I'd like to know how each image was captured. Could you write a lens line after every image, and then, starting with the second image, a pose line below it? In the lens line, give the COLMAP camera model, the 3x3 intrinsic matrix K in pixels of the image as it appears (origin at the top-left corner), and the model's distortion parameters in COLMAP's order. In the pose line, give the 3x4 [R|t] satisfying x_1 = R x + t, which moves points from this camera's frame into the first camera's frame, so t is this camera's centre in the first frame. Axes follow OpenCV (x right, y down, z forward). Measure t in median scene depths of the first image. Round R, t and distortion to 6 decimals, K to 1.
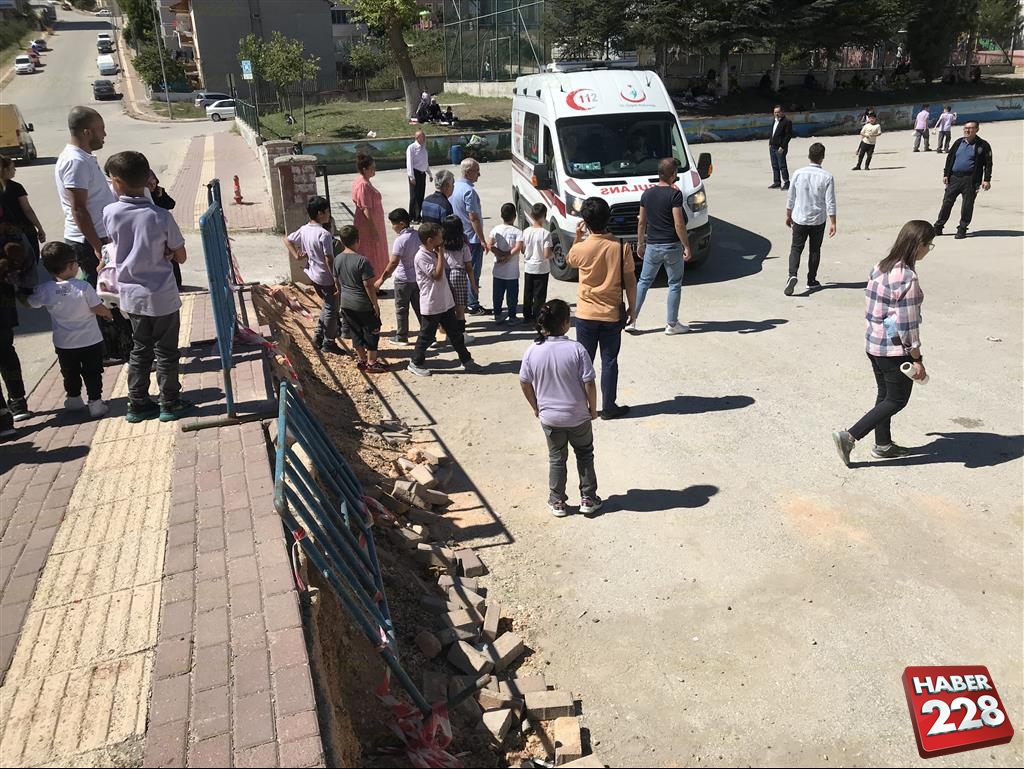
lens RADIAL K [[800.6, 0, 512.0], [0, 800.6, 384.5], [0, 0, 1]] dist [0.000082, -0.010795]
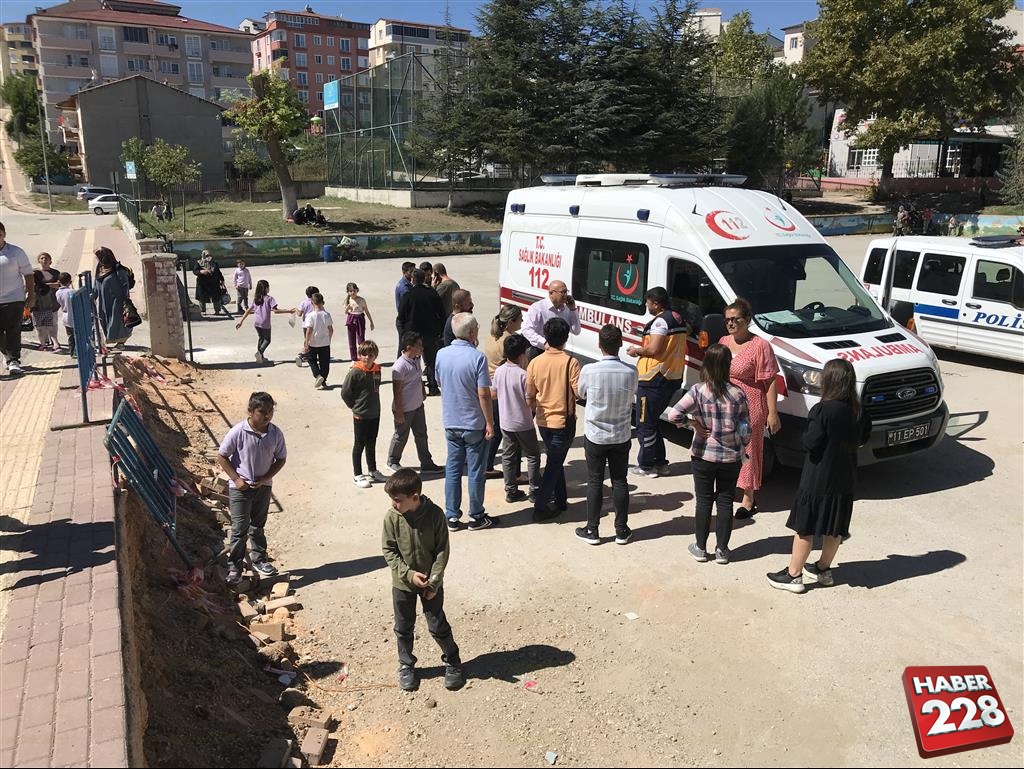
lens RADIAL K [[800.6, 0, 512.0], [0, 800.6, 384.5], [0, 0, 1]] dist [0.000082, -0.010795]
pose [[0.991258, 0.004063, 0.131877, 0.029476], [0.011616, 0.992957, -0.117901, 0.018203], [-0.131427, 0.118403, 0.984229, -0.071548]]
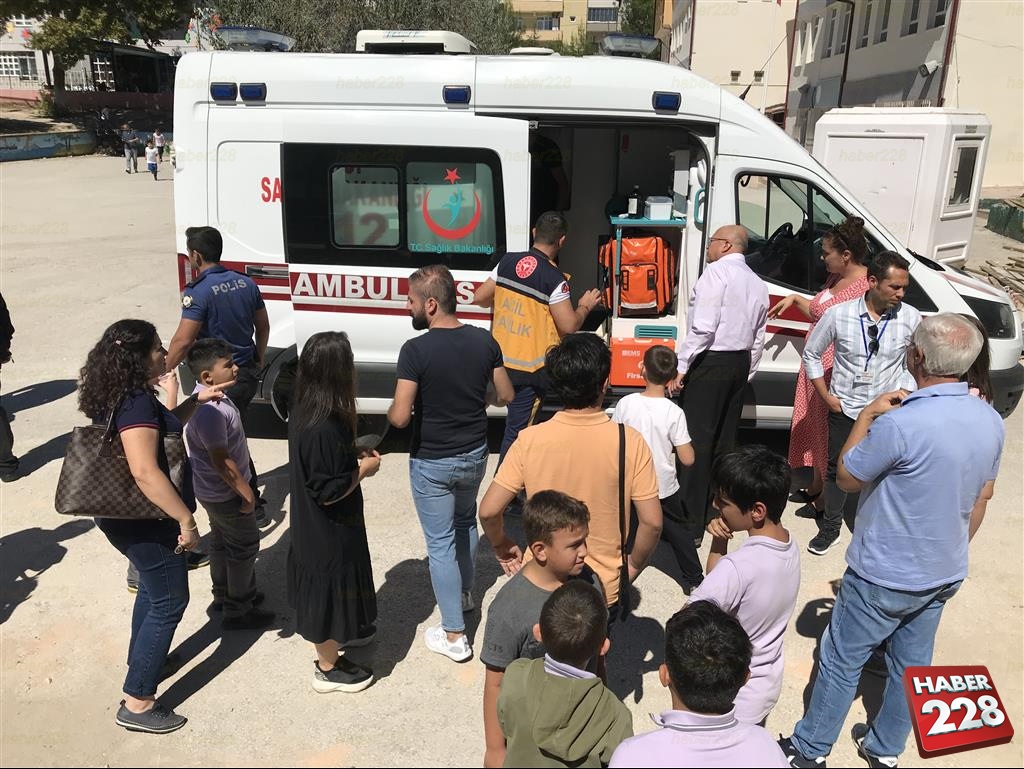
lens RADIAL K [[800.6, 0, 512.0], [0, 800.6, 384.5], [0, 0, 1]] dist [0.000082, -0.010795]
pose [[0.411639, -0.249496, 0.876530, -0.222244], [0.290013, 0.947659, 0.133546, -0.157574], [-0.863971, 0.199232, 0.462450, 0.521315]]
